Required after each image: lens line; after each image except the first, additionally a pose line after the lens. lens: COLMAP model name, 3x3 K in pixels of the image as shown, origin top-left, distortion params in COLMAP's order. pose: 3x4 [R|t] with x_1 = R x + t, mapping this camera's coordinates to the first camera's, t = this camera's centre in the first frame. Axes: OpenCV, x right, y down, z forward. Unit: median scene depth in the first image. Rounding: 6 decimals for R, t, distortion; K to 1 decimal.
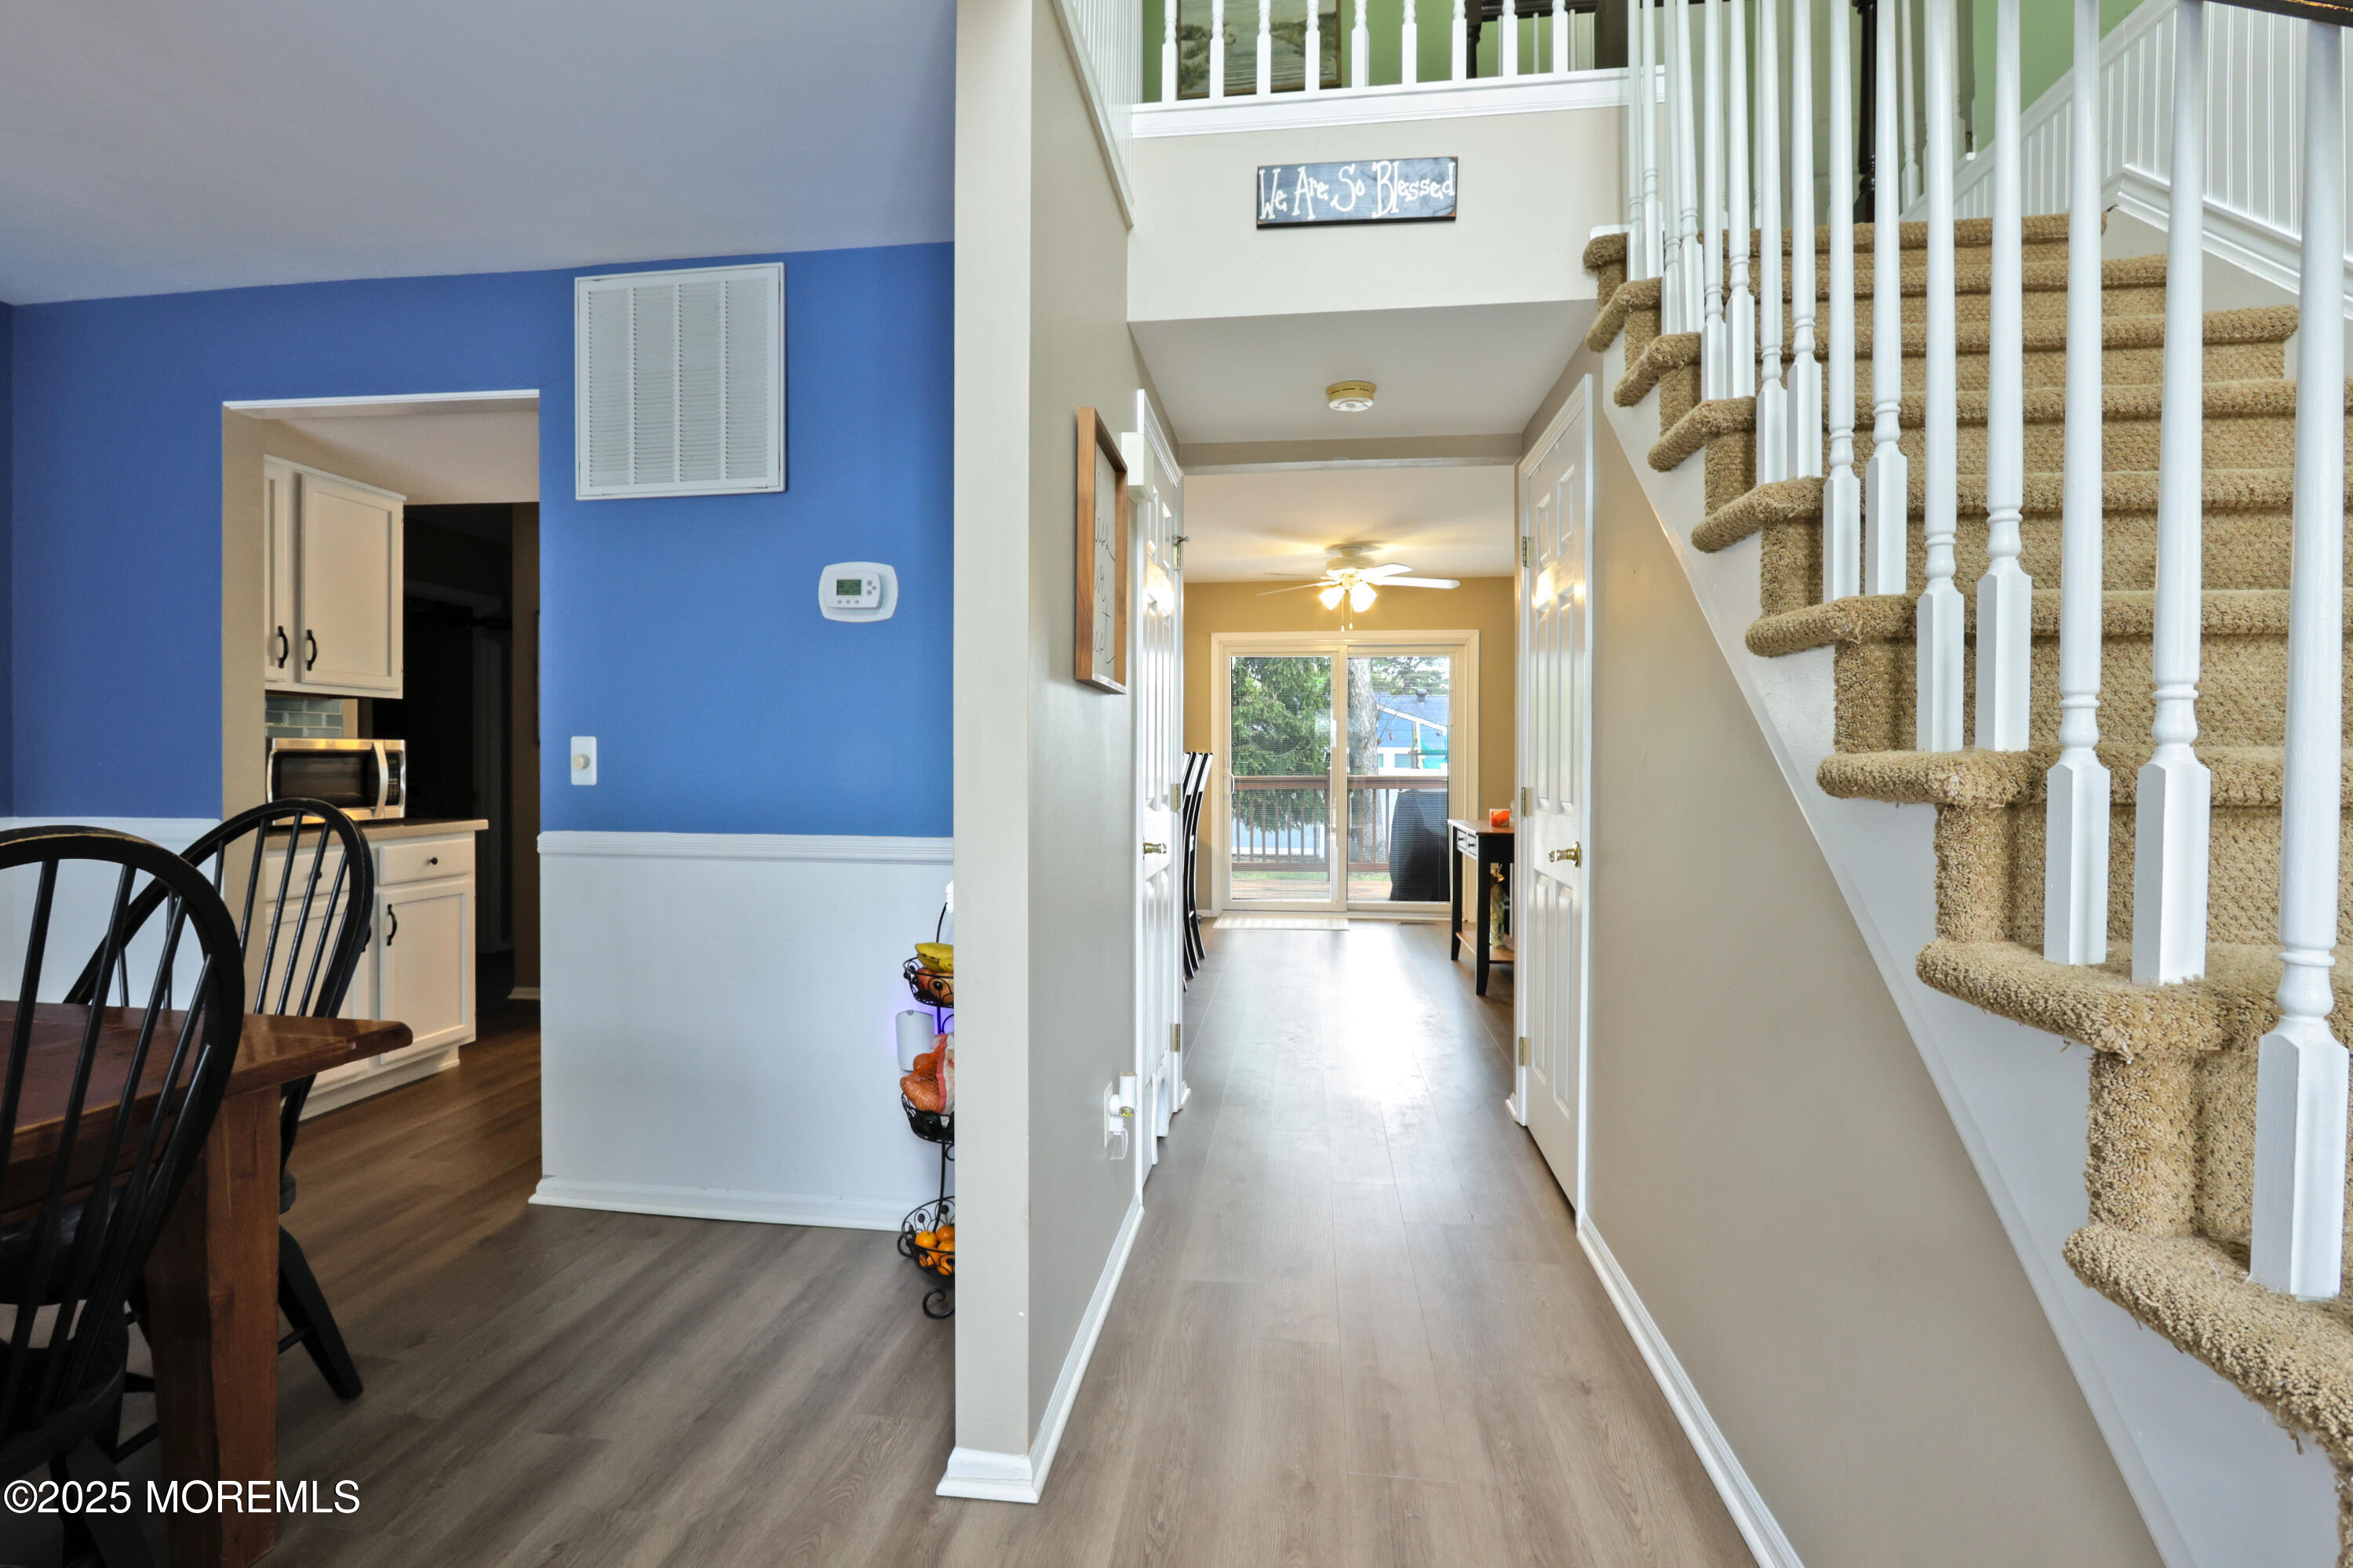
lens RADIAL K [[1088.2, 0, 1159.5], [0, 1088.2, 768.8], [0, 0, 1]] dist [-0.023423, 0.004789]
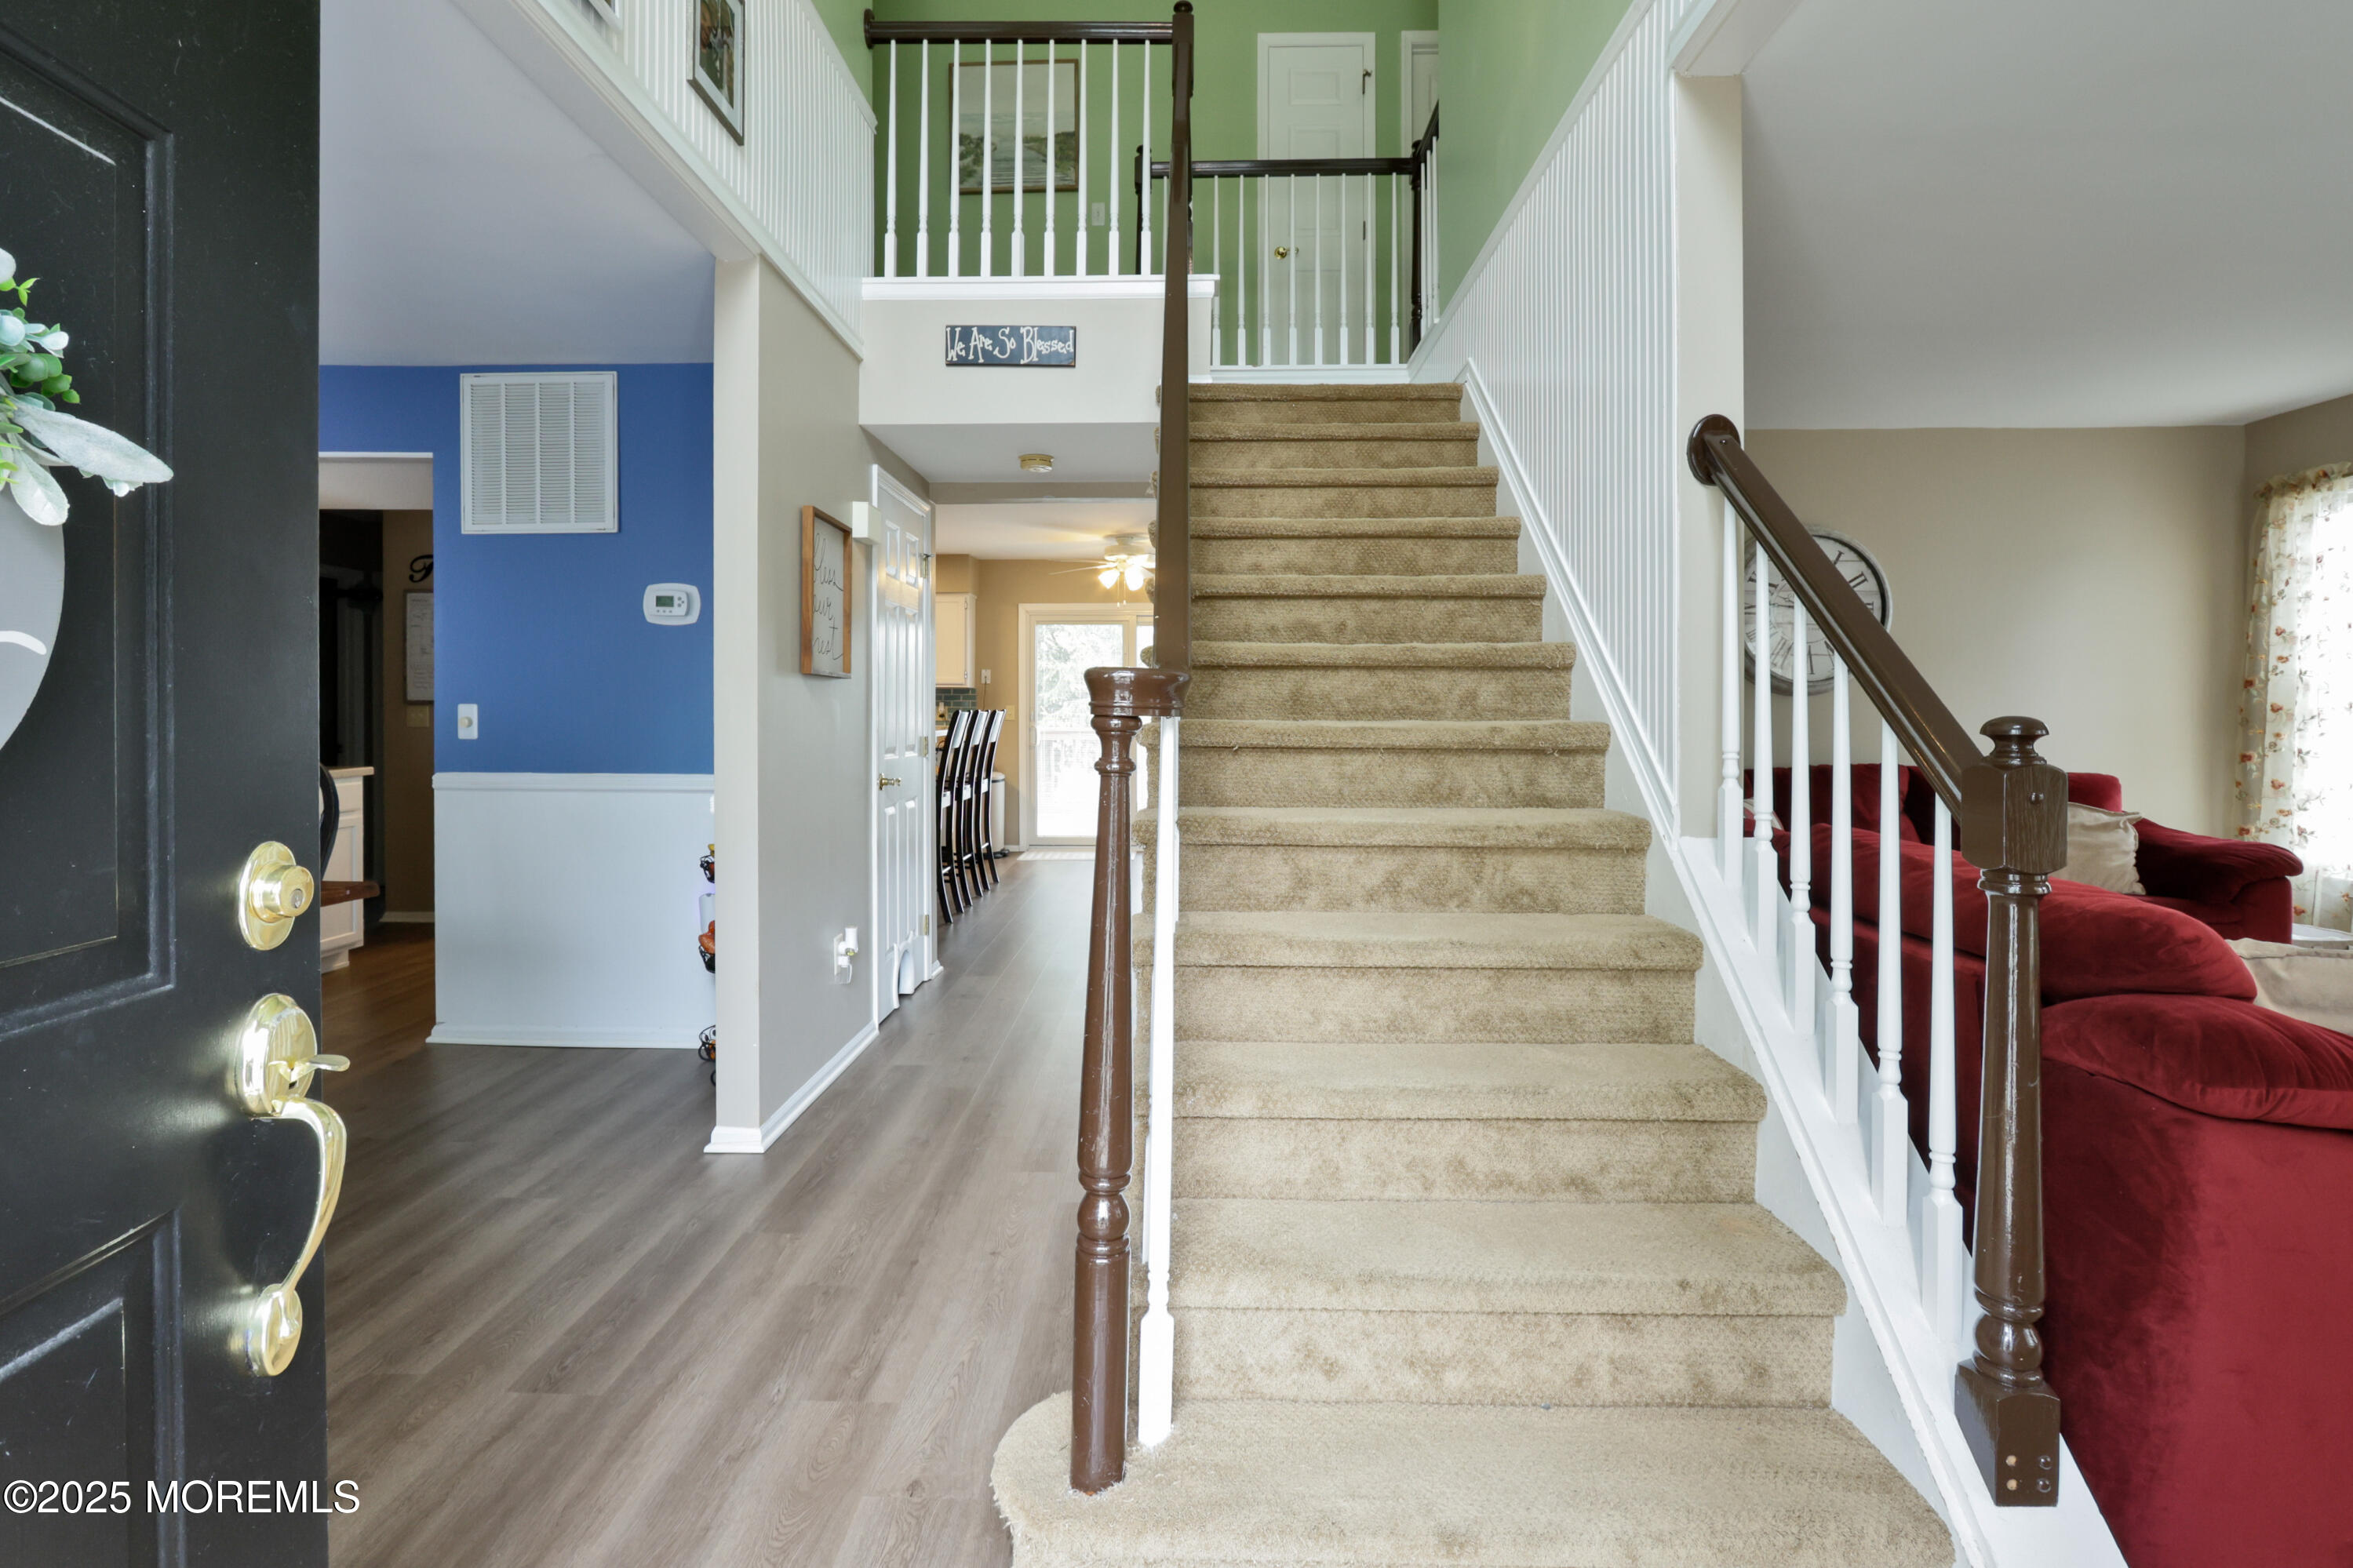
lens RADIAL K [[1088.2, 0, 1163.2], [0, 1088.2, 722.4], [0, 0, 1]] dist [-0.023423, 0.004789]
pose [[0.993364, -0.000824, 0.115011, 0.196399], [0.000448, 0.999994, 0.003296, -0.010369], [-0.115013, -0.003222, 0.993359, -0.481529]]
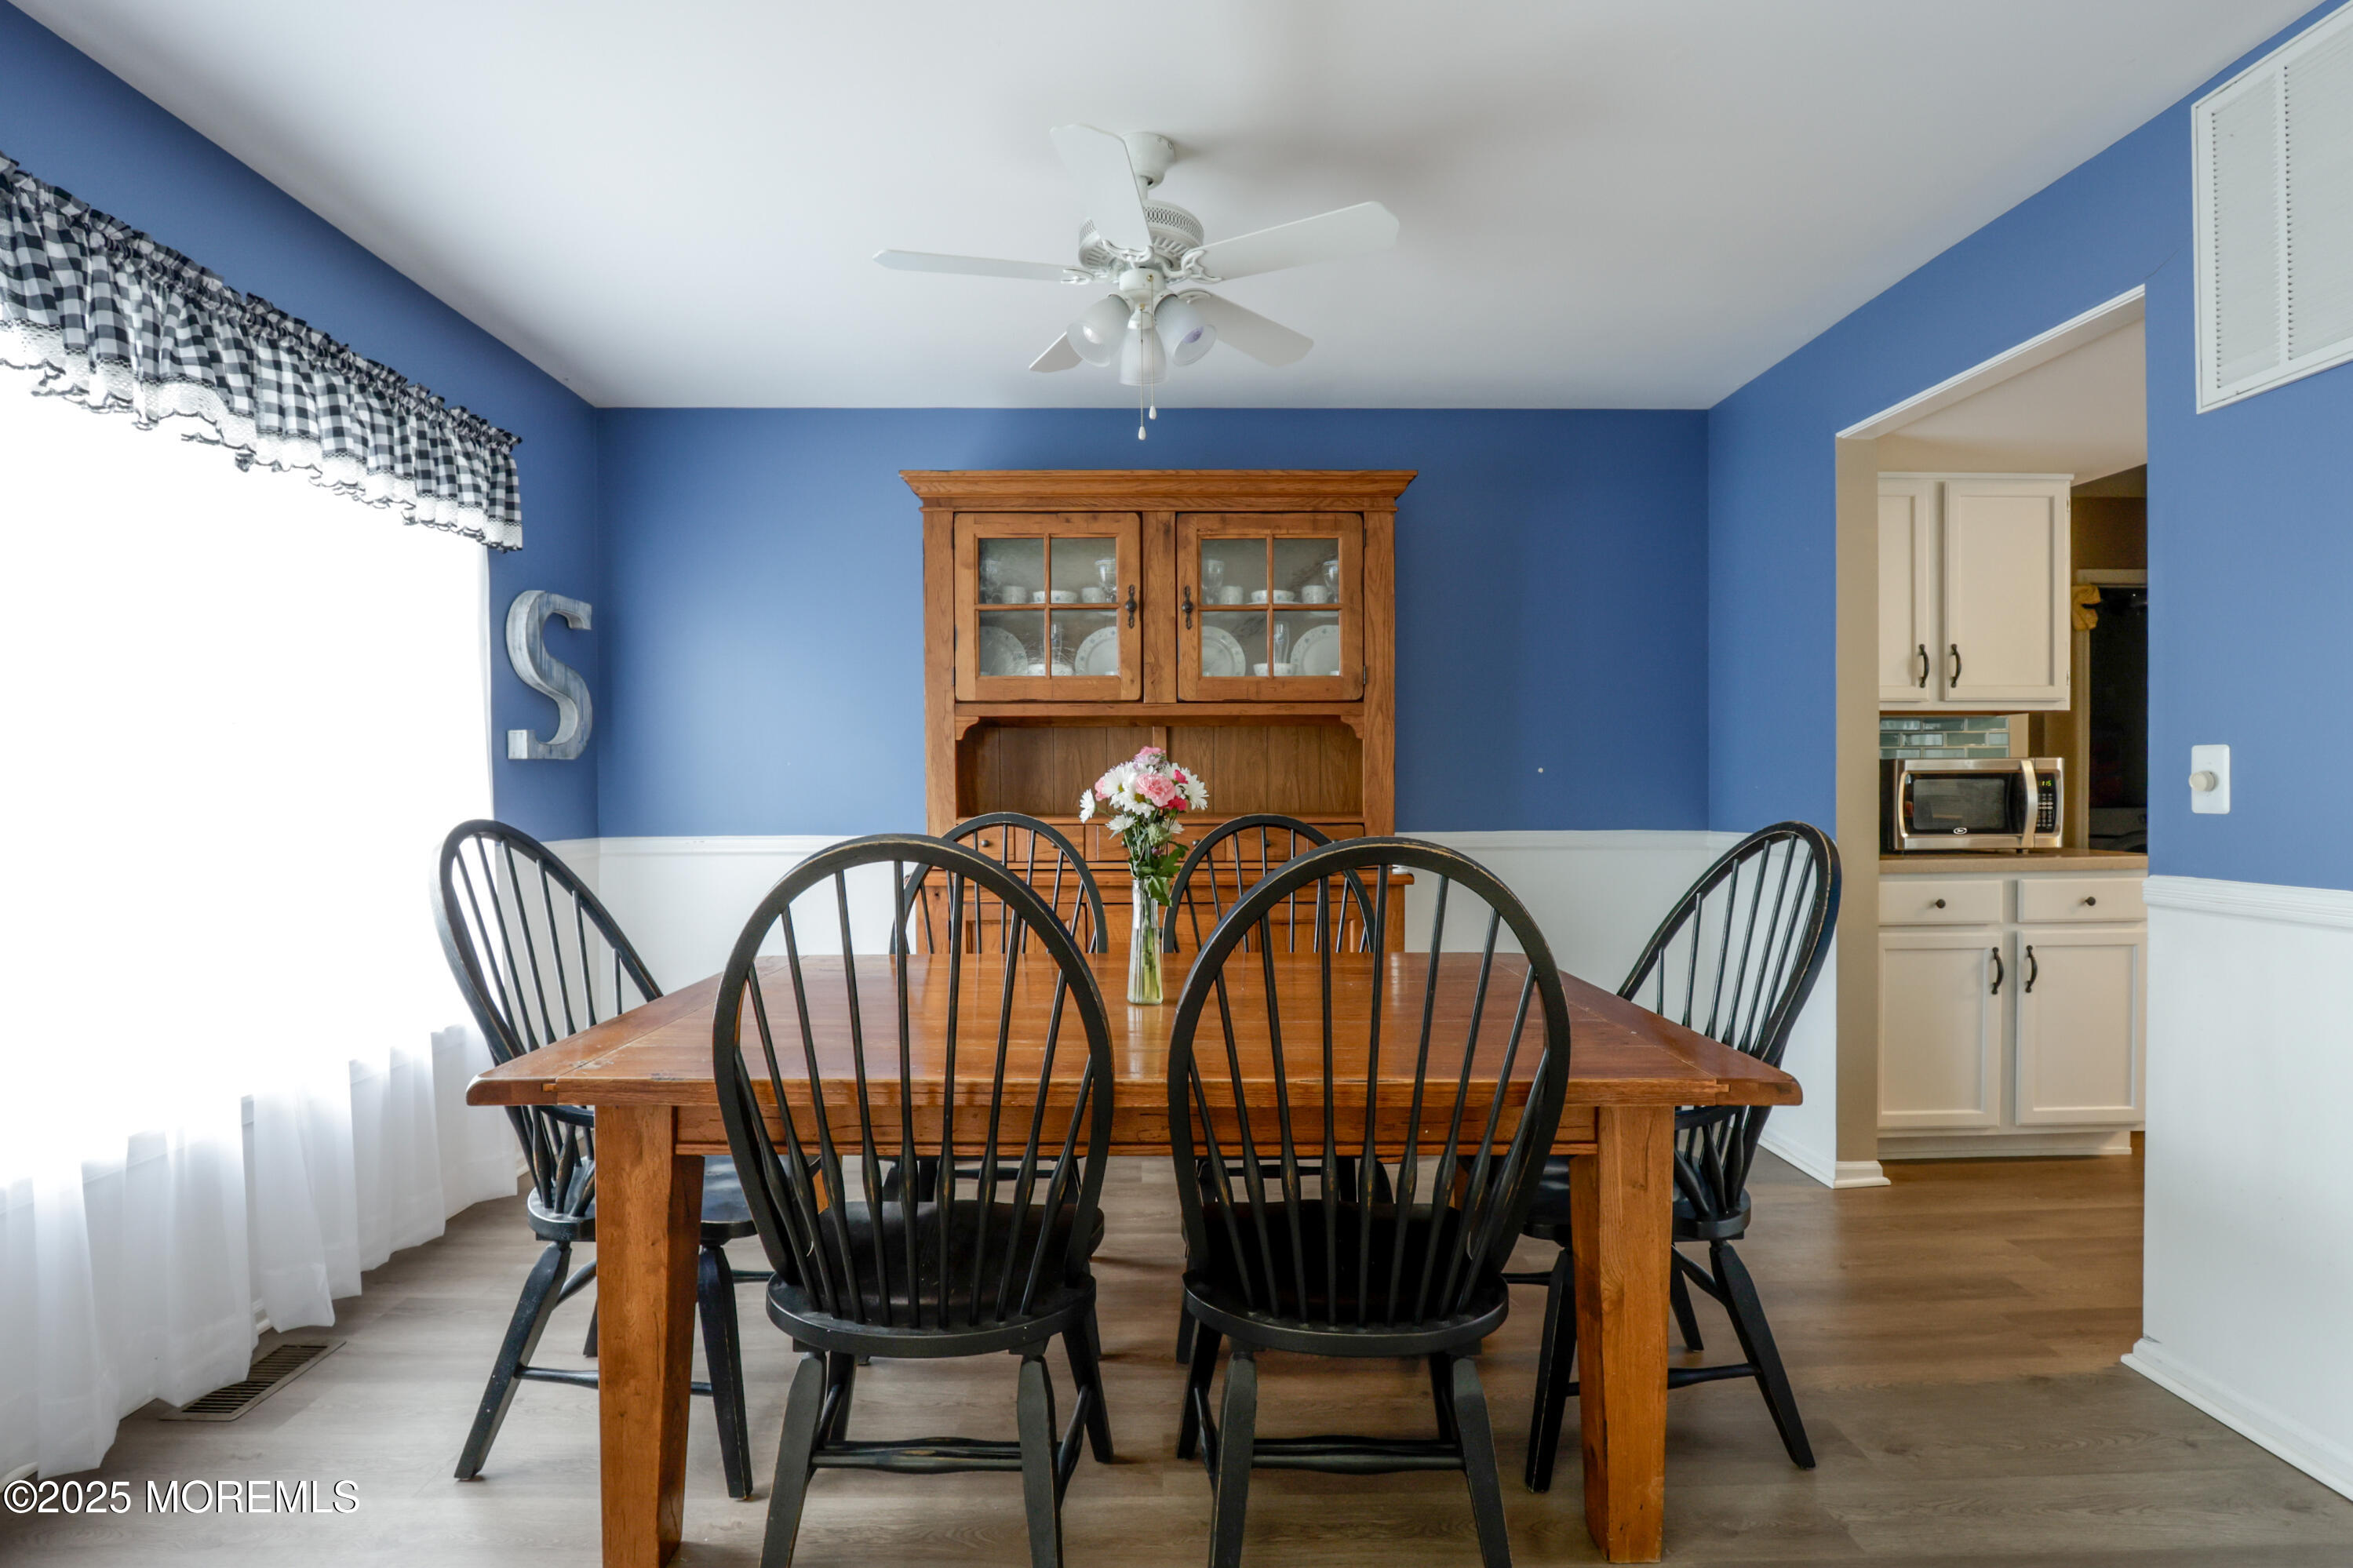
lens RADIAL K [[1088.2, 0, 1160.2], [0, 1088.2, 795.5], [0, 0, 1]] dist [-0.023423, 0.004789]
pose [[0.153624, 0.005590, -0.988114, 0.054203], [-0.001101, 0.999984, 0.005486, -0.000328], [0.988129, 0.000245, 0.153628, 0.216753]]
